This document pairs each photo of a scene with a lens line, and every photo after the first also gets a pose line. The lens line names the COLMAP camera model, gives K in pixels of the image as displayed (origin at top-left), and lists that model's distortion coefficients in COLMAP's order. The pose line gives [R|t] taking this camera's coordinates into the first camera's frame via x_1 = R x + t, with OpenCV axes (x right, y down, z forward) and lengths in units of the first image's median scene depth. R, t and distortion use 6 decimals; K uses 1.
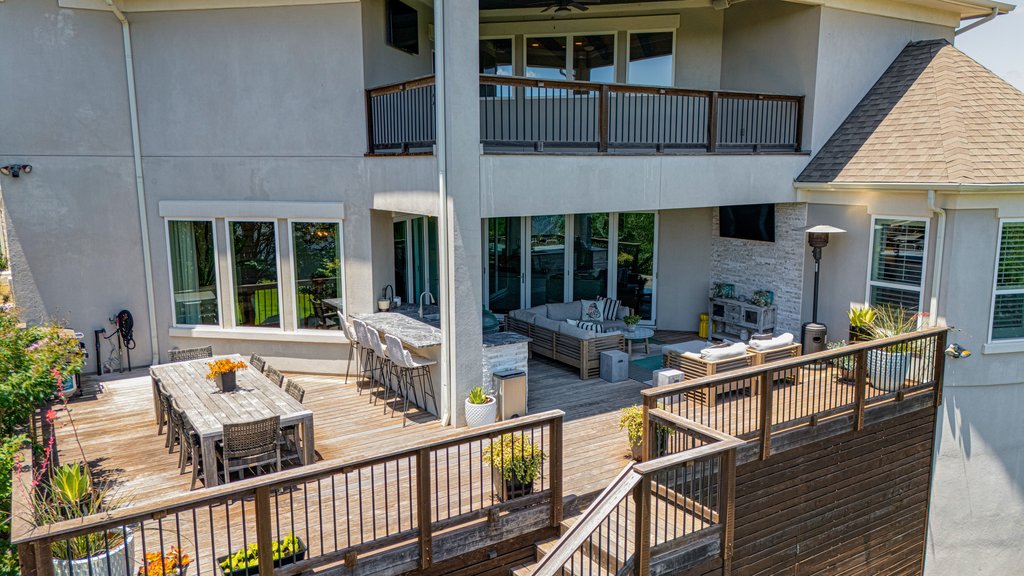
lens RADIAL K [[754.5, 0, 510.4], [0, 754.5, 285.9], [0, 0, 1]] dist [0.009463, 0.000615]
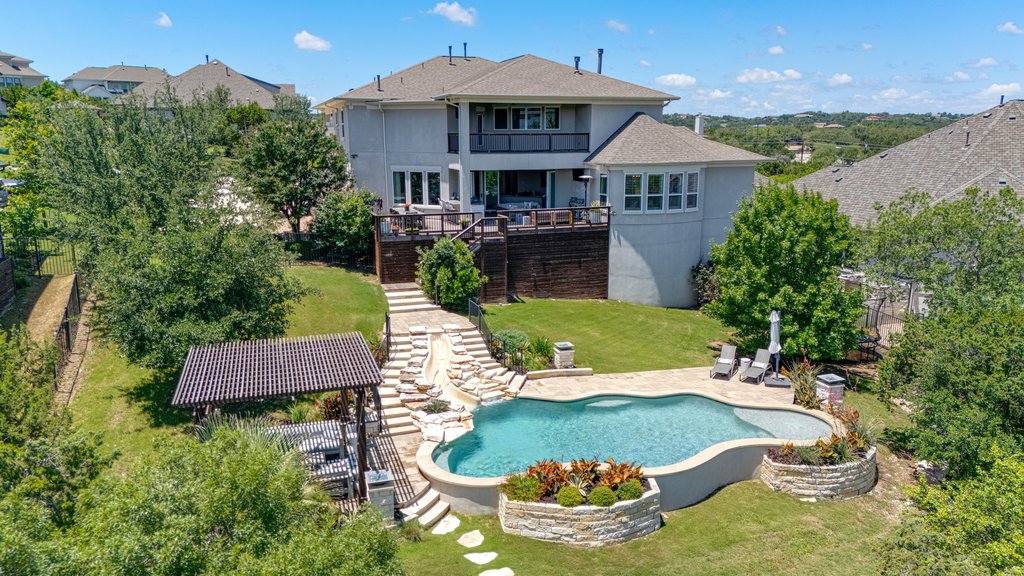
lens RADIAL K [[754.5, 0, 513.1], [0, 754.5, 289.0], [0, 0, 1]] dist [0.009463, 0.000615]
pose [[0.970725, 0.048317, -0.235284, 0.931571], [-0.038686, 0.998220, 0.045381, 0.277826], [0.237058, -0.034950, 0.970867, -2.275330]]
